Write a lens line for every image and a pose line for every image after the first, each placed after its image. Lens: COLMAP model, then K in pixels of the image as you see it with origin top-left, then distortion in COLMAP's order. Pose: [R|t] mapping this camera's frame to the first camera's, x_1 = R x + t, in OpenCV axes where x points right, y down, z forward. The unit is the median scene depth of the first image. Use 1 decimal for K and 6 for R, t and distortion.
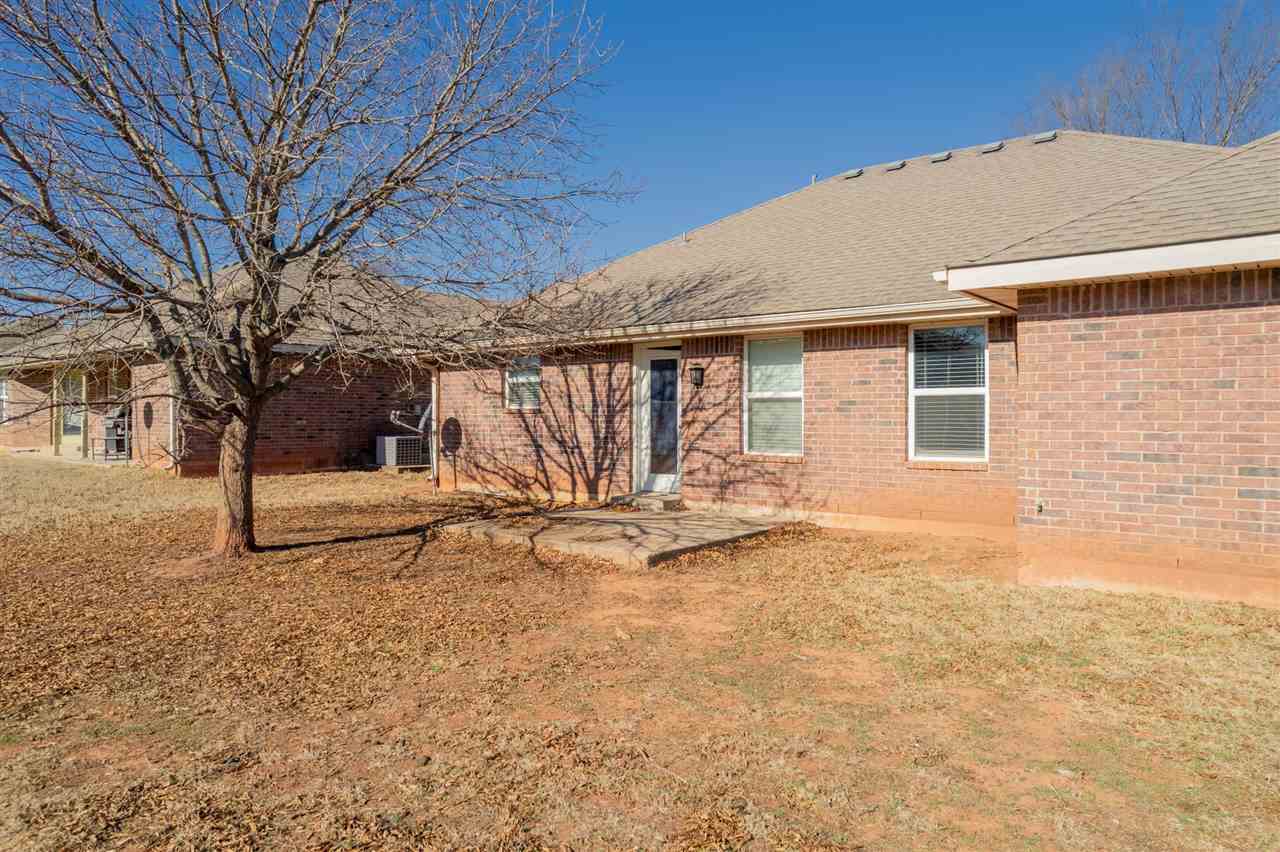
lens RADIAL K [[816.0, 0, 640.0], [0, 816.0, 426.0], [0, 0, 1]] dist [-0.084059, 0.077333]
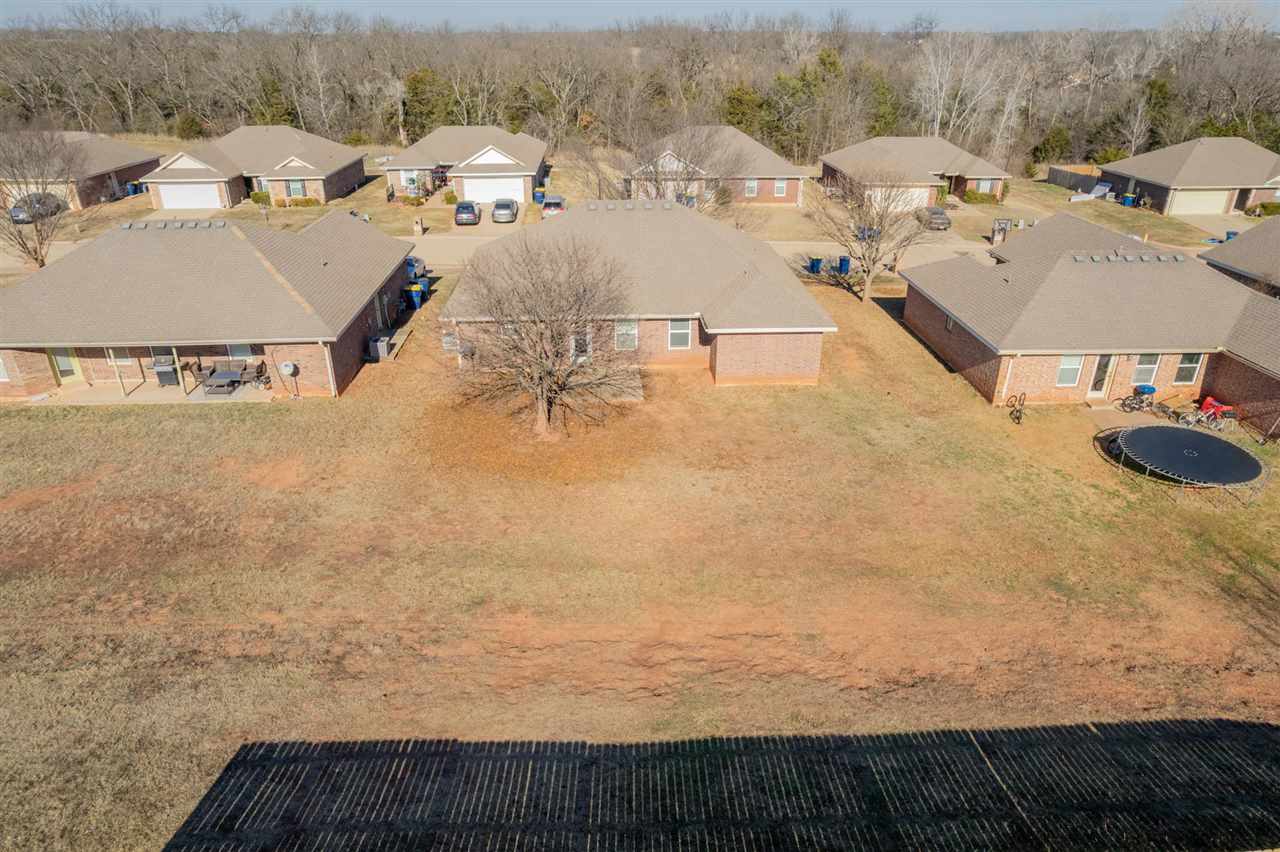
lens RADIAL K [[816.0, 0, 640.0], [0, 816.0, 426.0], [0, 0, 1]] dist [-0.084059, 0.077333]
pose [[0.736750, -0.296821, 0.607533, -1.772243], [0.003989, 0.900391, 0.435064, -1.049346], [-0.676154, -0.318110, 0.664547, -1.226548]]
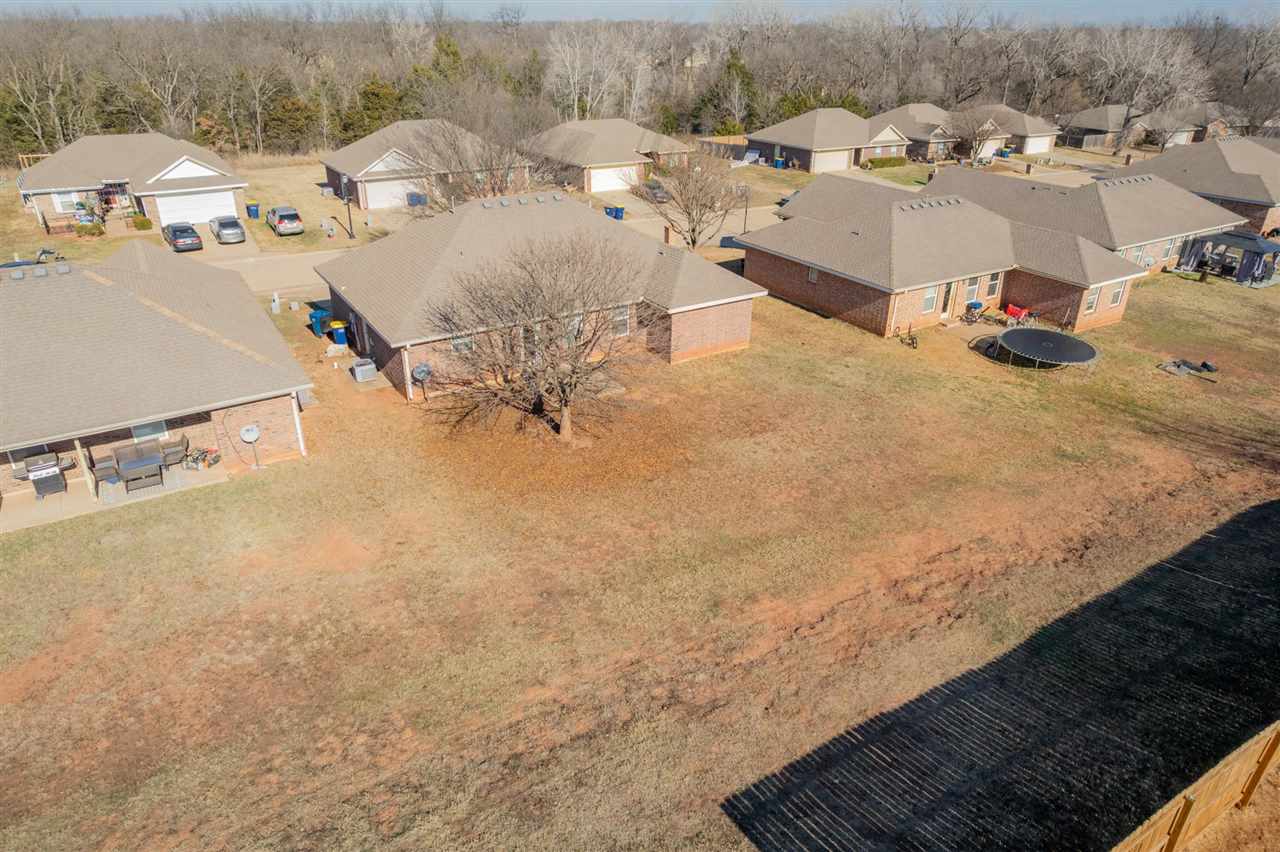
lens RADIAL K [[816.0, 0, 640.0], [0, 816.0, 426.0], [0, 0, 1]] dist [-0.084059, 0.077333]
pose [[0.313244, -0.421508, 0.851005, -2.462975], [-0.002887, 0.895676, 0.444697, -1.041977], [-0.949668, -0.141755, 0.279348, -0.164573]]
